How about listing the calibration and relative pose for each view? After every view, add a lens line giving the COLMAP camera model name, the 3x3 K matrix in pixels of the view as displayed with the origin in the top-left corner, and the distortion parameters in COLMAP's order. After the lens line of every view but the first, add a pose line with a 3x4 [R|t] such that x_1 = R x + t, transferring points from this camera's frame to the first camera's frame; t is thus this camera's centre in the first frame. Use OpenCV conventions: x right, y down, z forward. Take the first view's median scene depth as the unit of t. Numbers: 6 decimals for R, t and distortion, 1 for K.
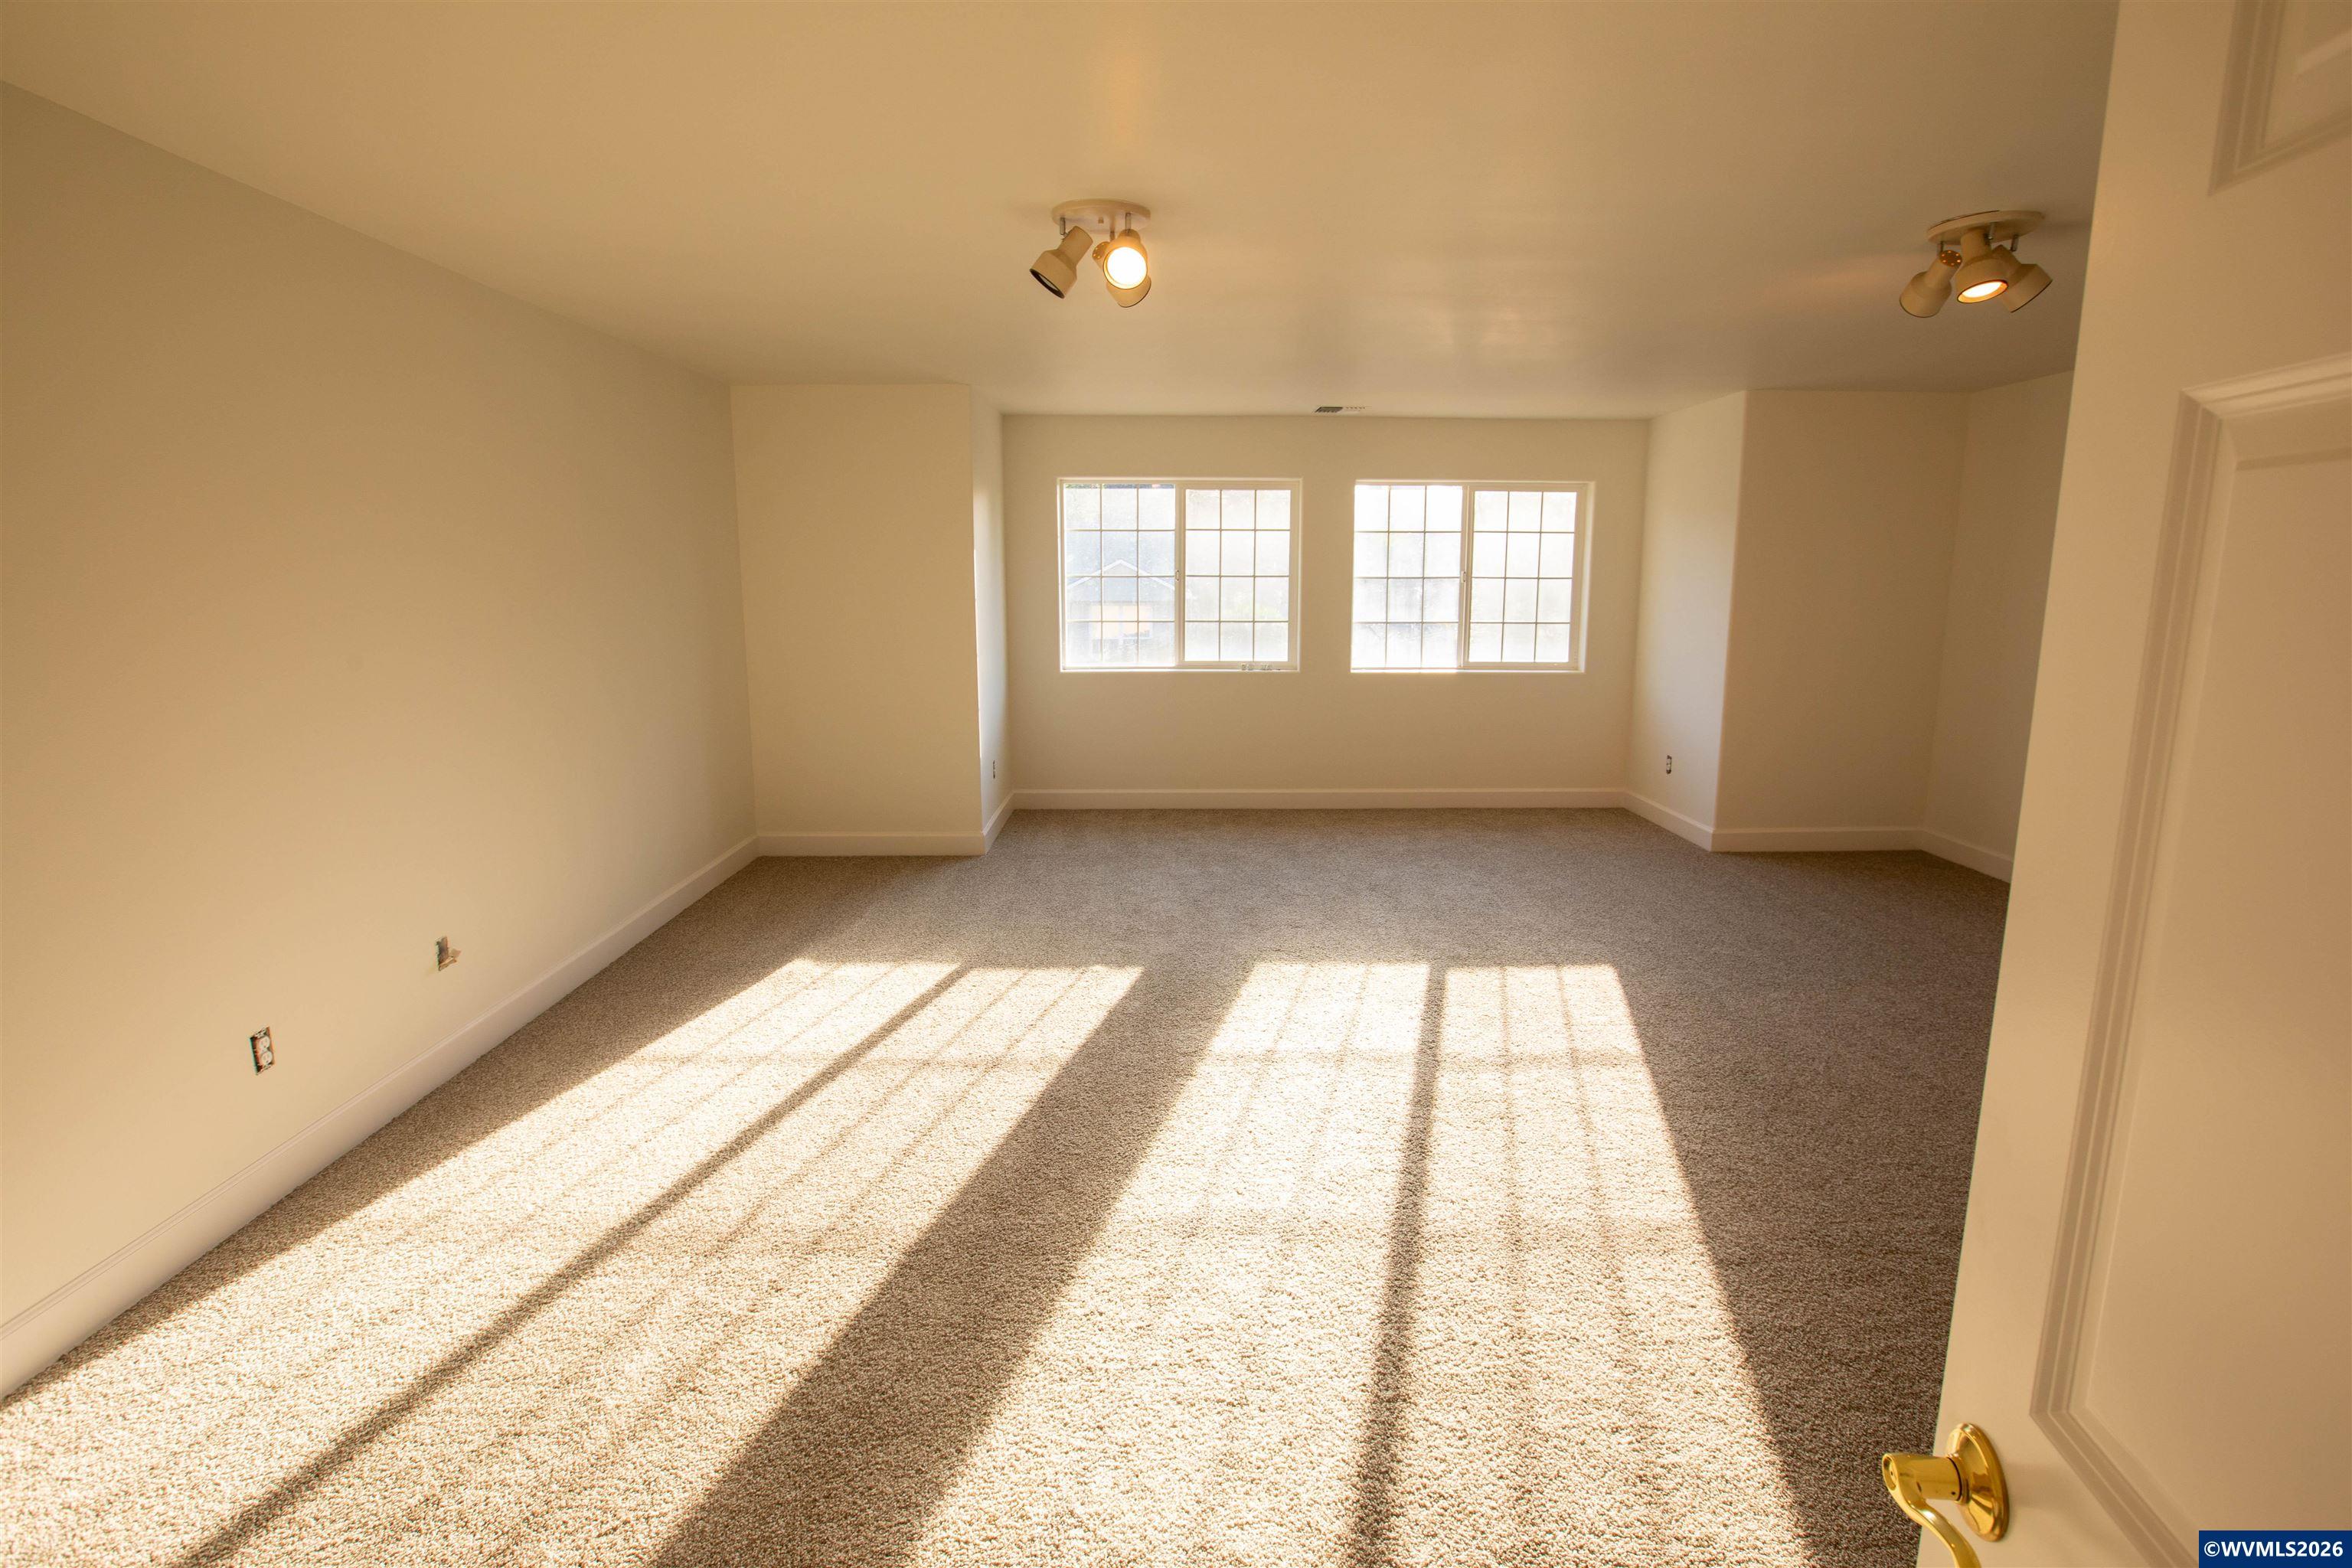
lens RADIAL K [[1163.2, 0, 1187.8], [0, 1163.2, 781.1], [0, 0, 1]] dist [-0.077028, 0.051136]
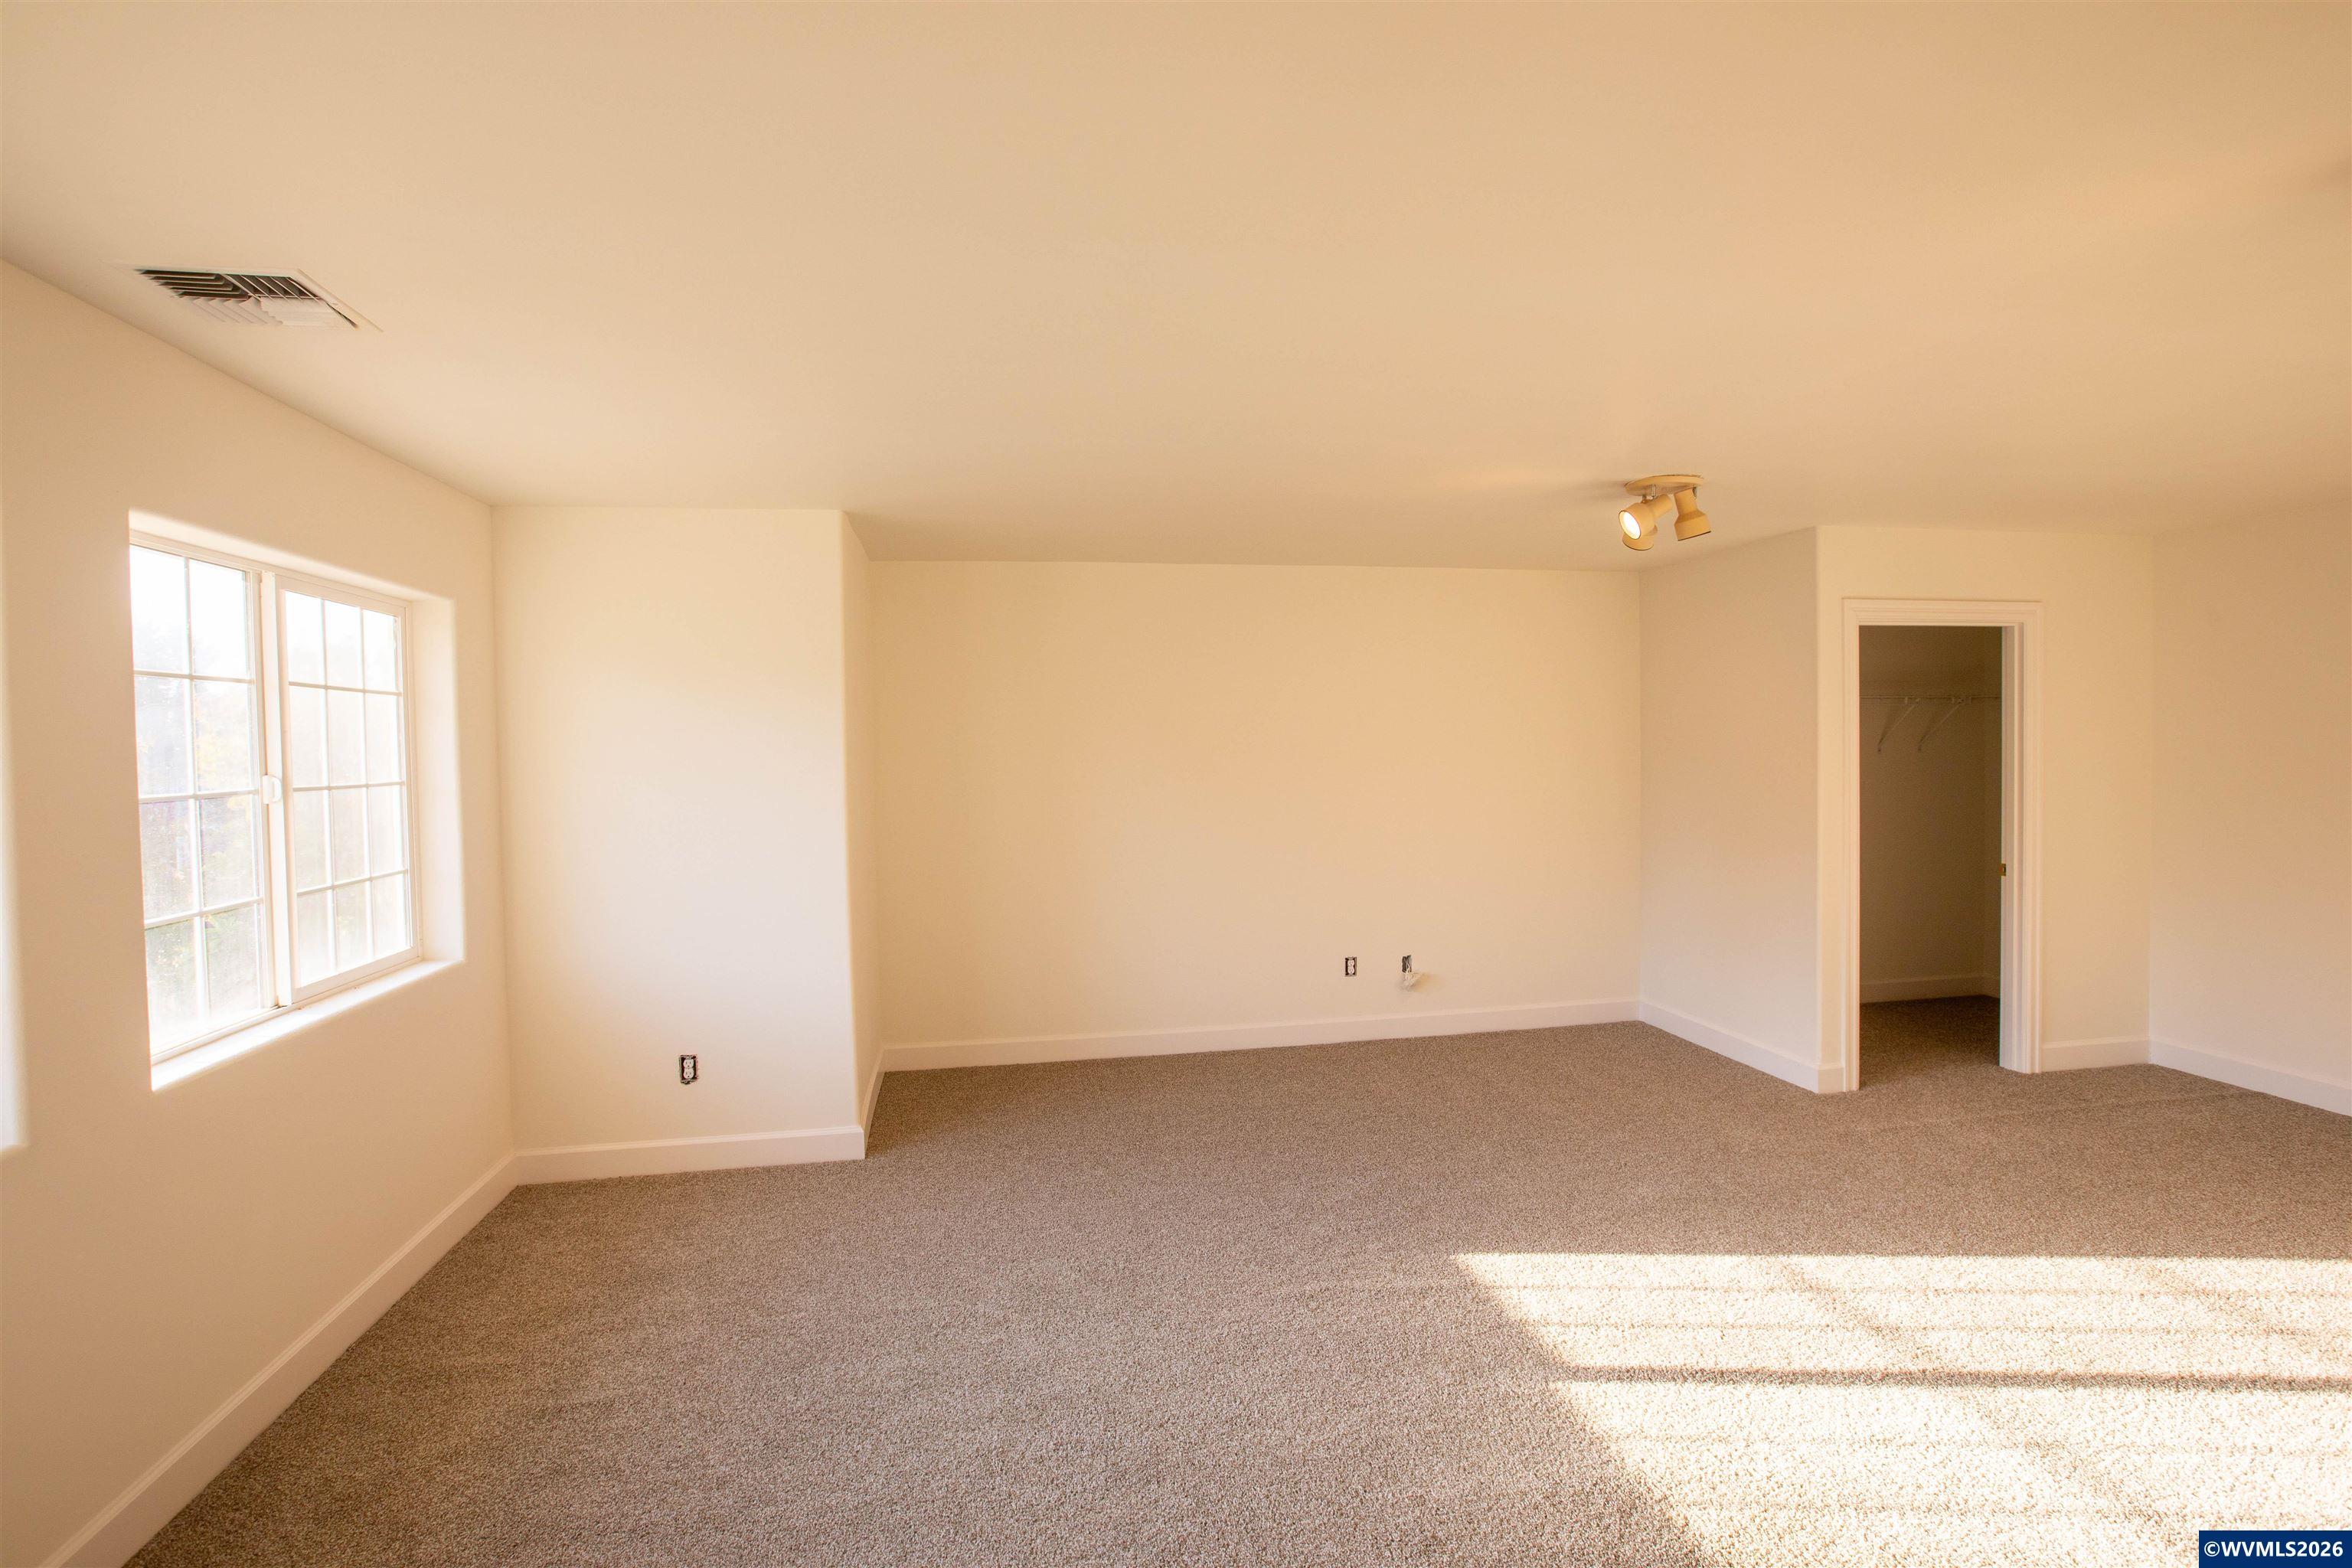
lens RADIAL K [[1149.7, 0, 1181.6], [0, 1149.7, 775.0], [0, 0, 1]] dist [-0.046693, 0.022163]
pose [[-0.169181, -0.016389, 0.985449, -0.311242], [0.195227, 0.979493, 0.049806, -0.203162], [-0.966056, 0.200812, -0.162512, 1.106243]]
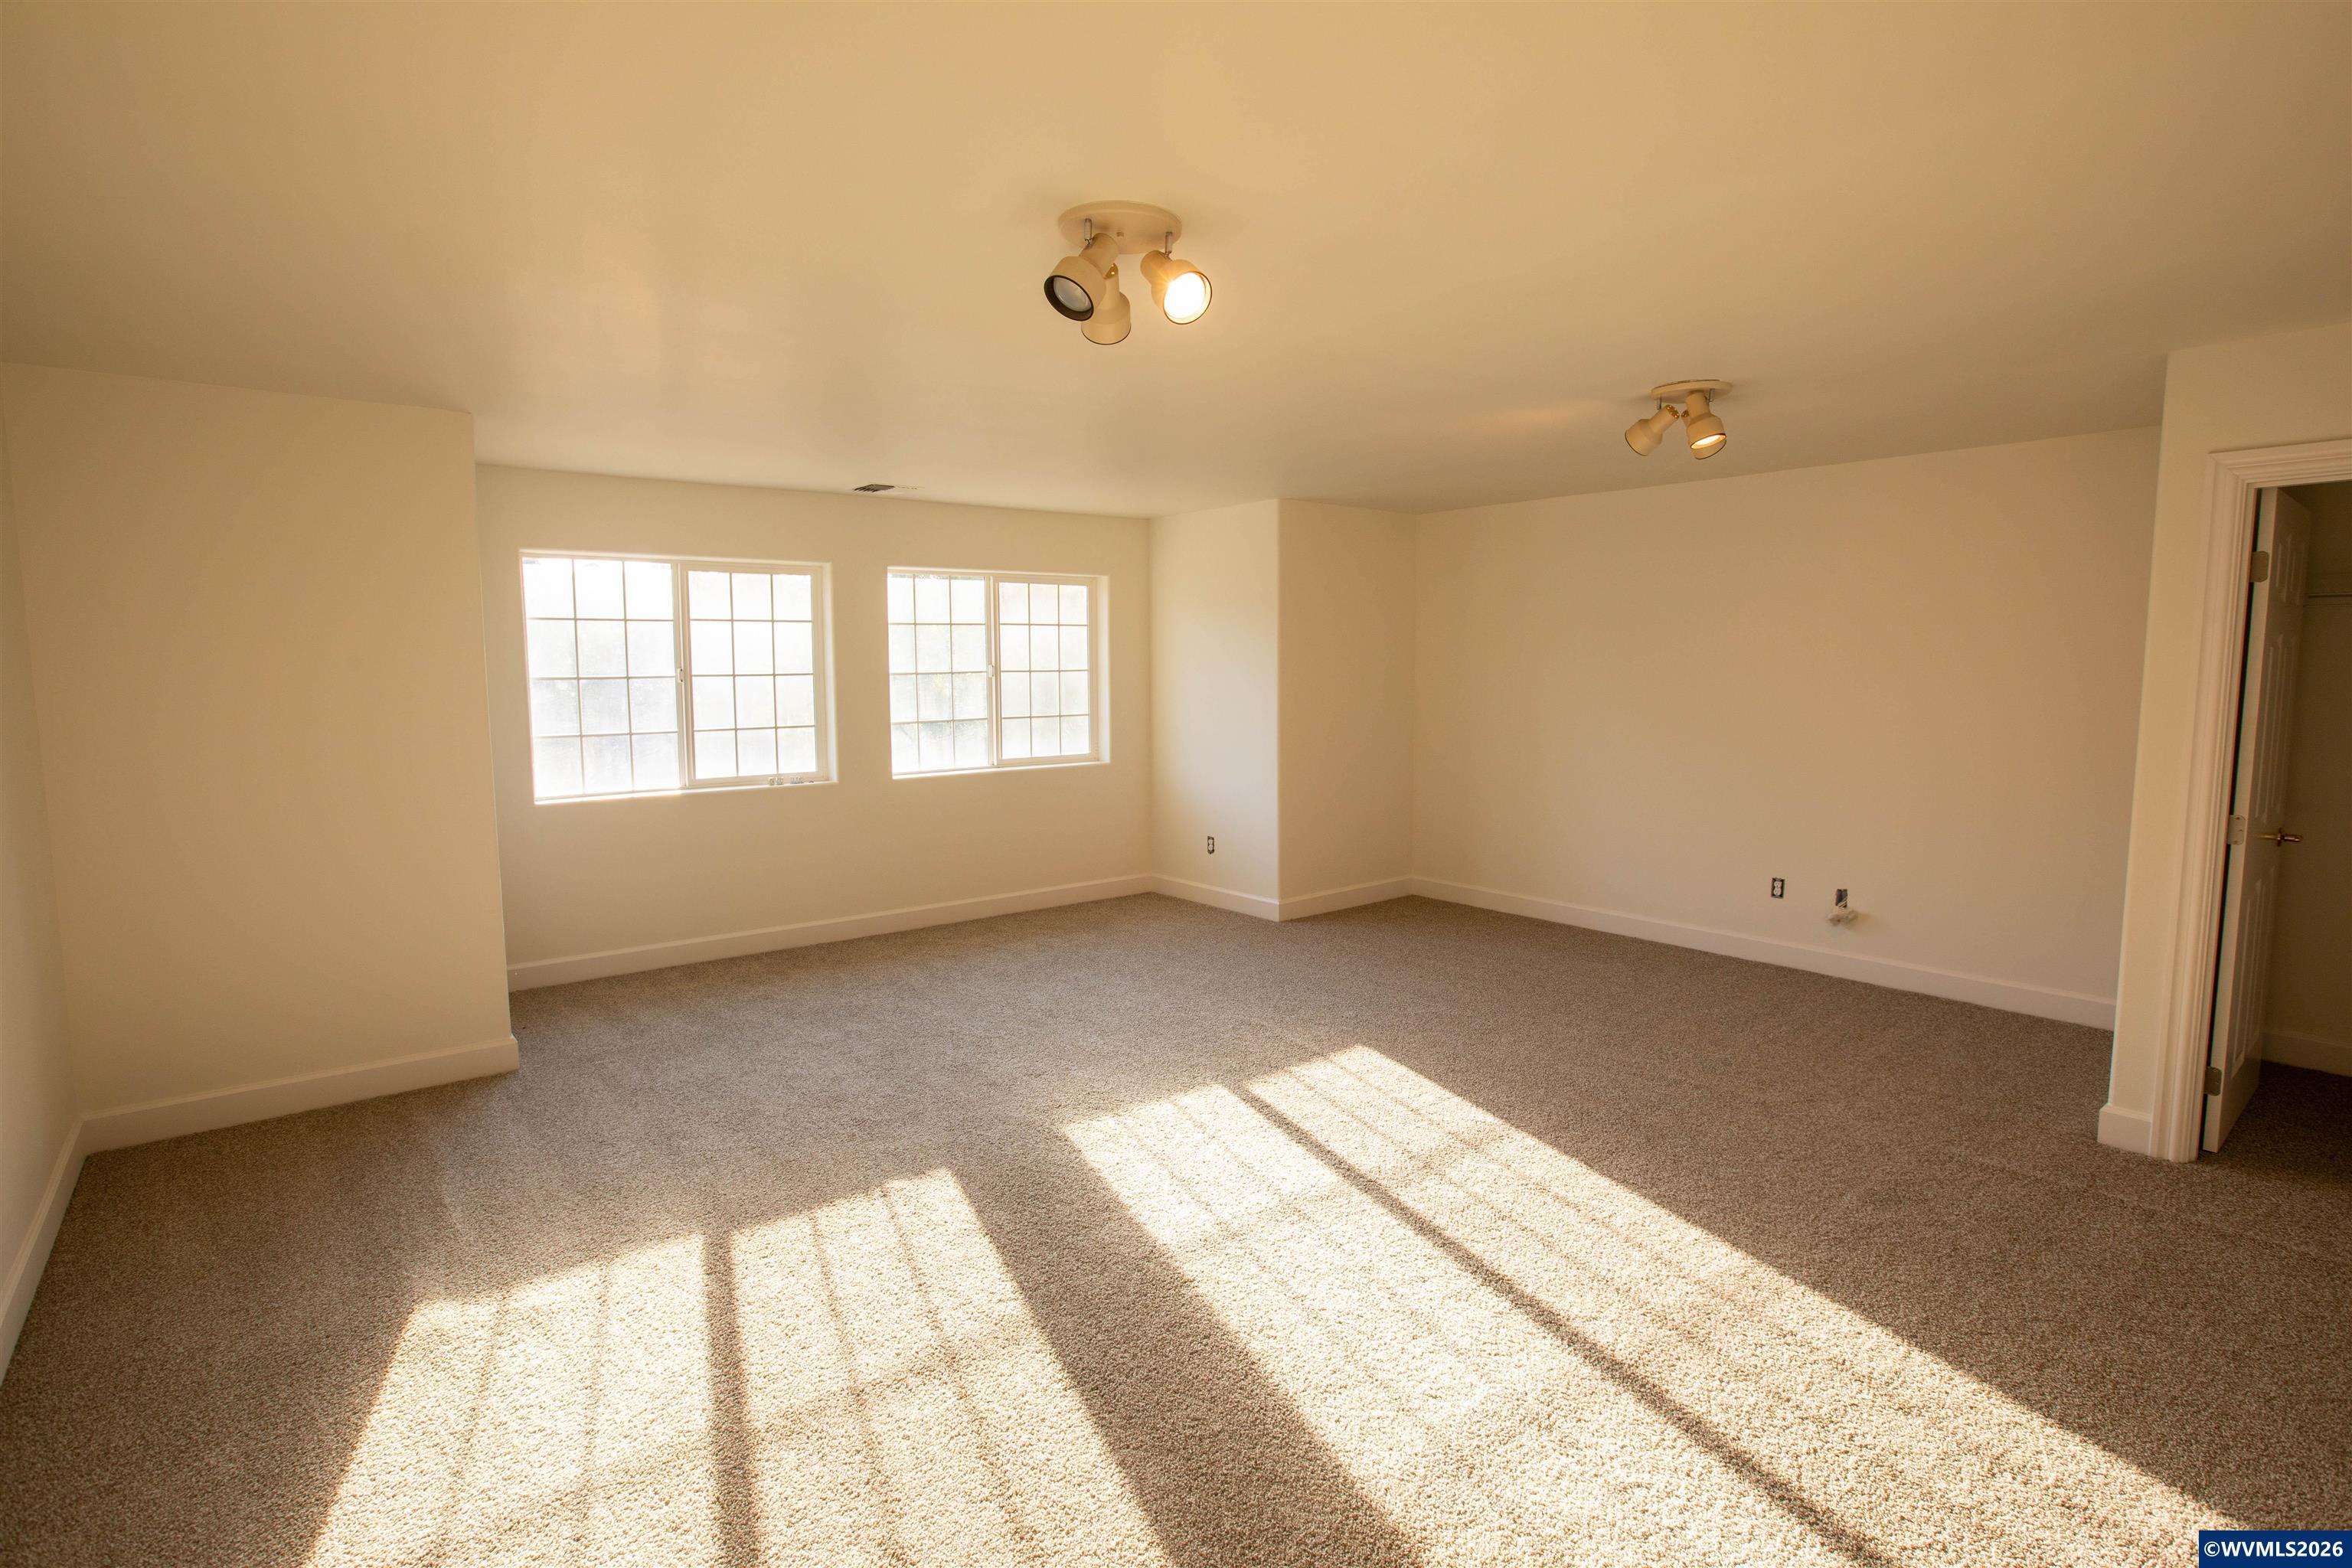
lens RADIAL K [[1163.2, 0, 1187.8], [0, 1163.2, 781.1], [0, 0, 1]] dist [-0.077028, 0.051136]
pose [[0.788105, -0.067273, 0.611854, -0.330939], [0.114955, 0.992607, -0.038933, -0.045478], [-0.604712, 0.101019, 0.790012, 0.230266]]
